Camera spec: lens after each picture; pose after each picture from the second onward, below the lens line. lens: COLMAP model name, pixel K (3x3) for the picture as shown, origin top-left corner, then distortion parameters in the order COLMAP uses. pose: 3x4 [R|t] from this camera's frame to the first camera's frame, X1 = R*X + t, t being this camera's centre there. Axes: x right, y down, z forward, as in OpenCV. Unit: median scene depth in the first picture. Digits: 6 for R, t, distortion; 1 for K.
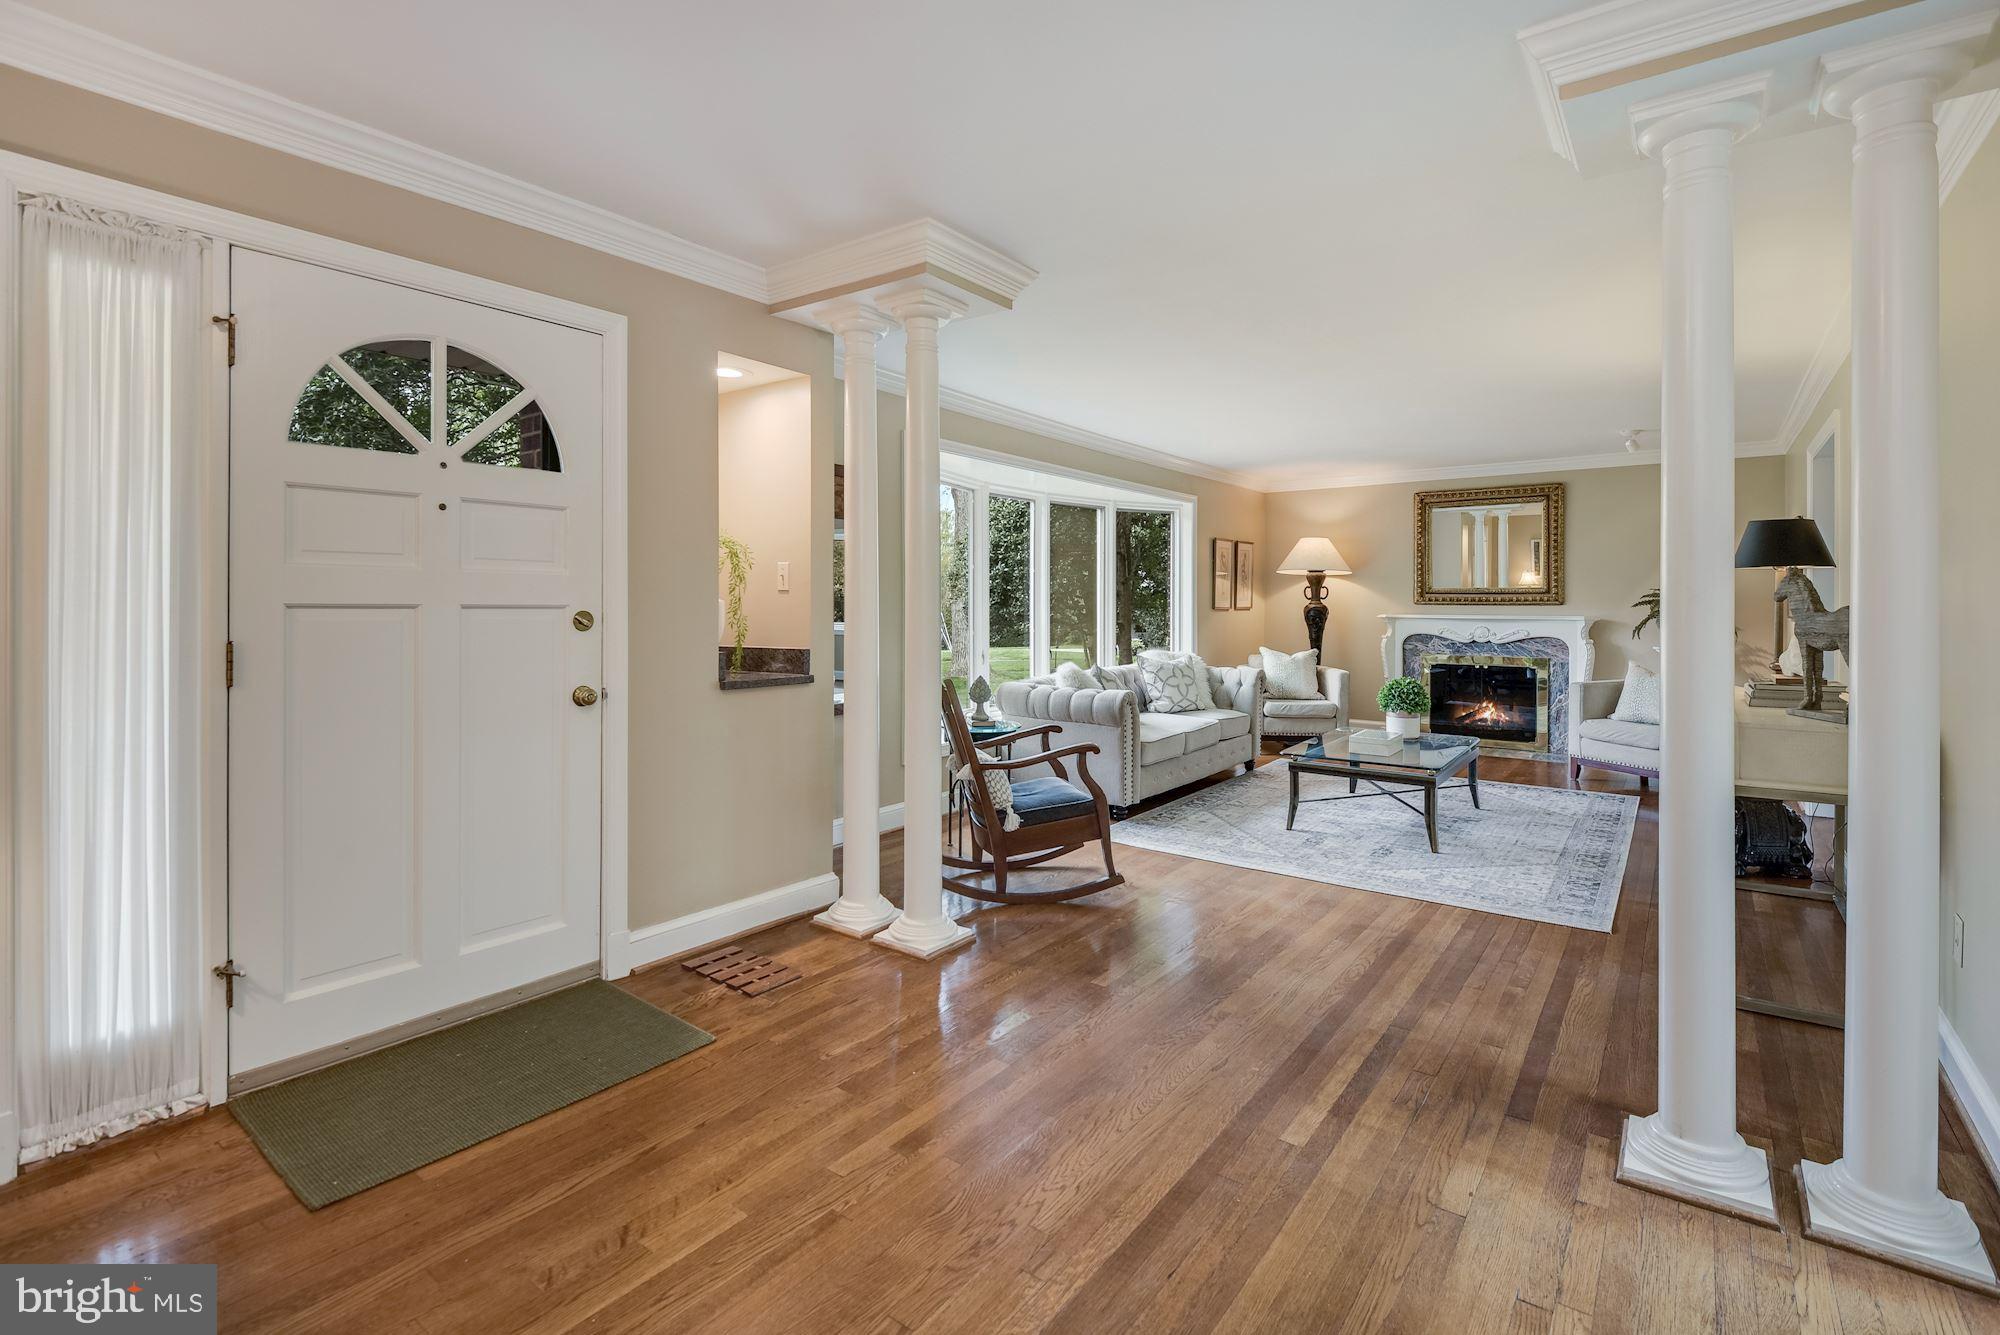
lens RADIAL K [[928.1, 0, 1005.5], [0, 928.1, 610.0], [0, 0, 1]] dist [0.000903, -0.012908]
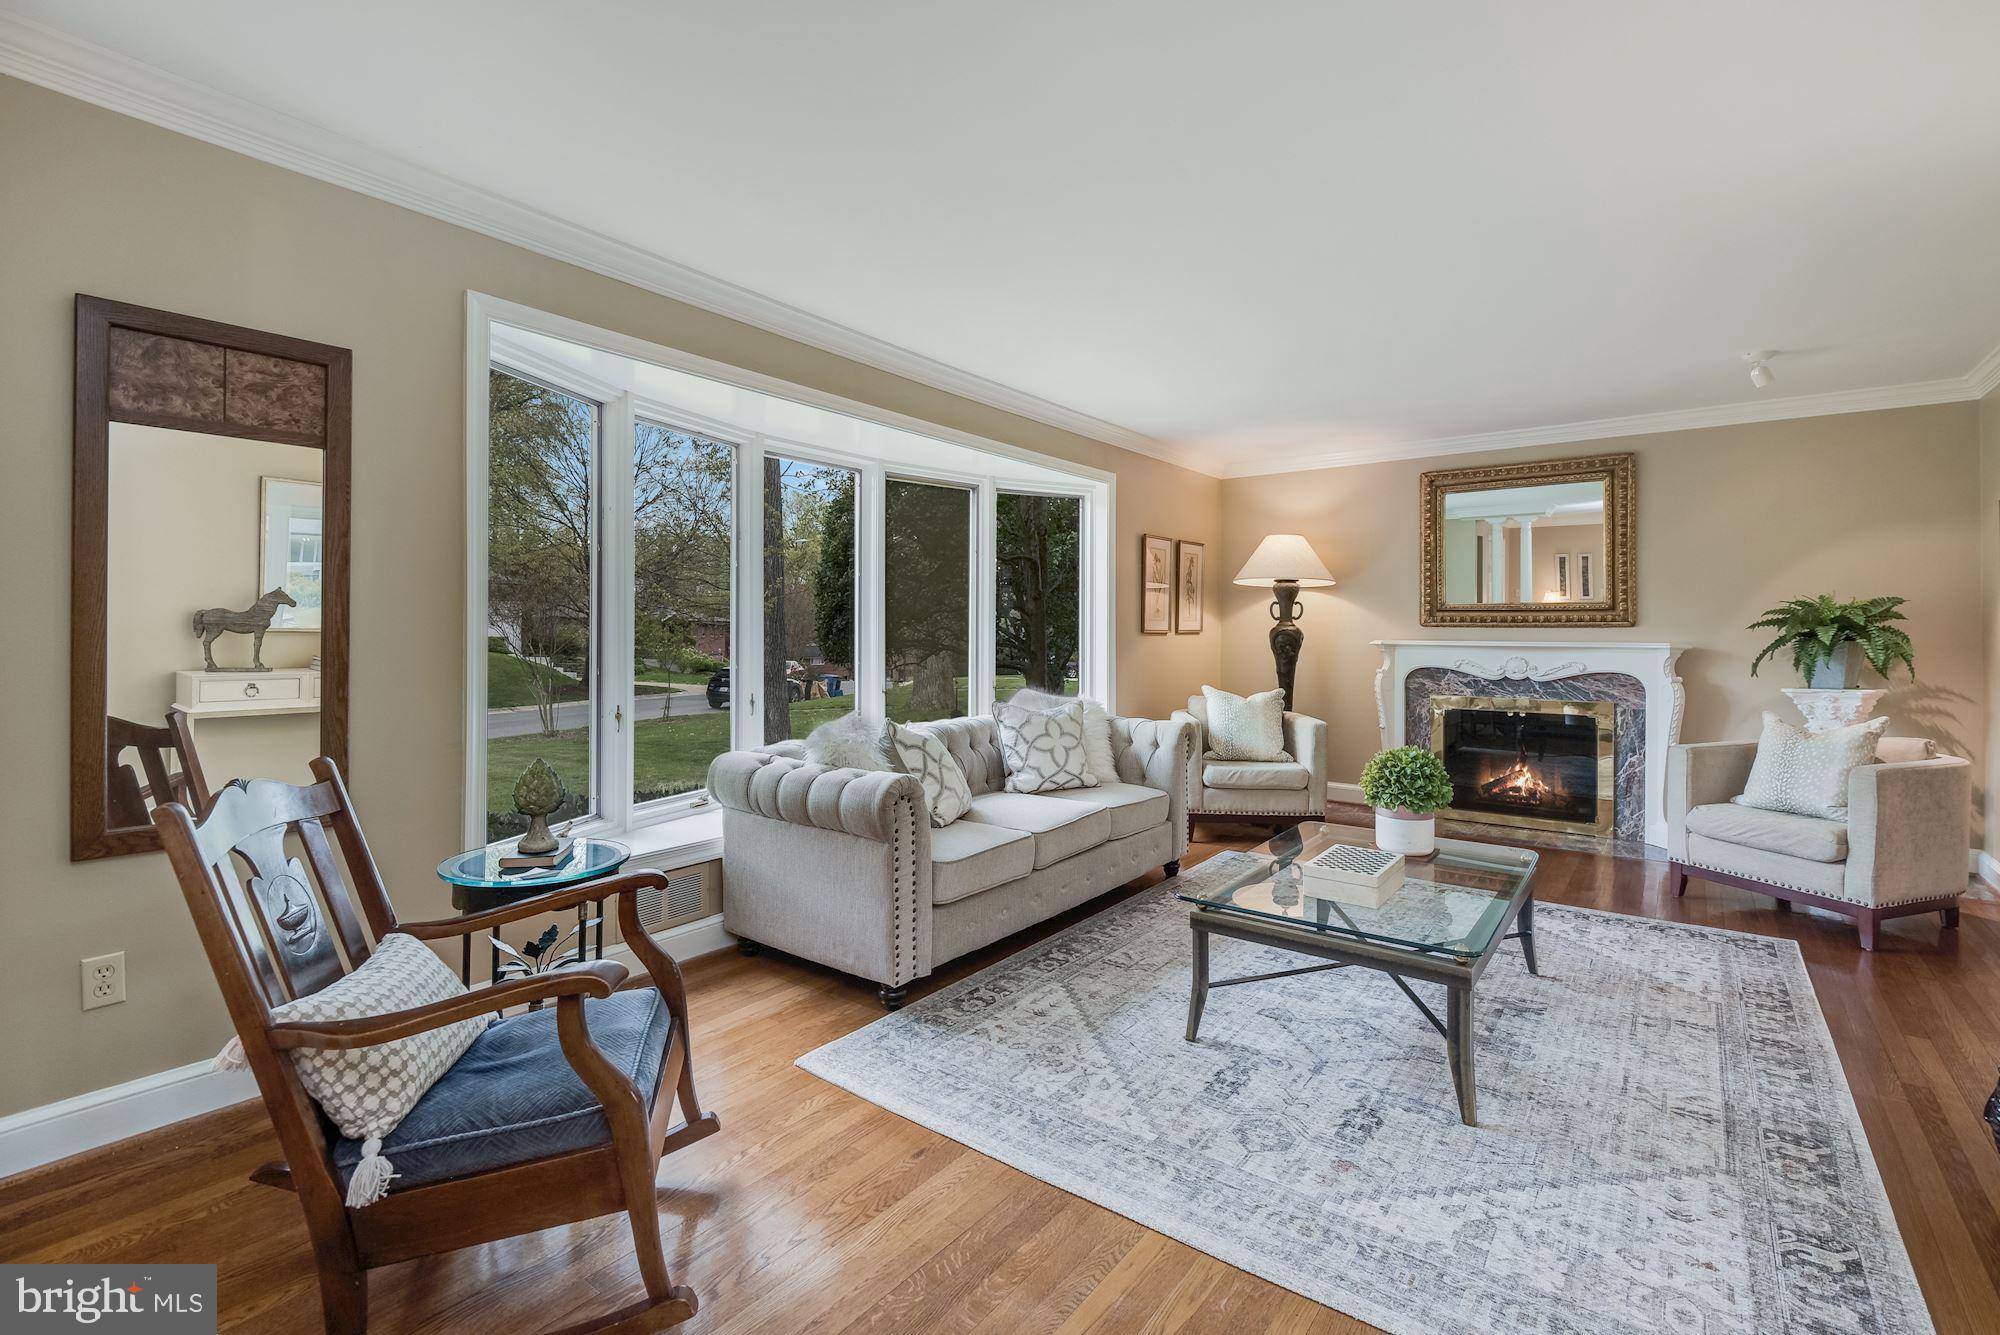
lens RADIAL K [[928.1, 0, 998.9], [0, 928.1, 635.3], [0, 0, 1]] dist [0.000196, -0.013303]
pose [[0.999964, 0.001000, -0.008473, 0.128749], [-0.001027, 0.999994, -0.003228, 0.003958], [0.008469, 0.003236, 0.999959, 0.299711]]
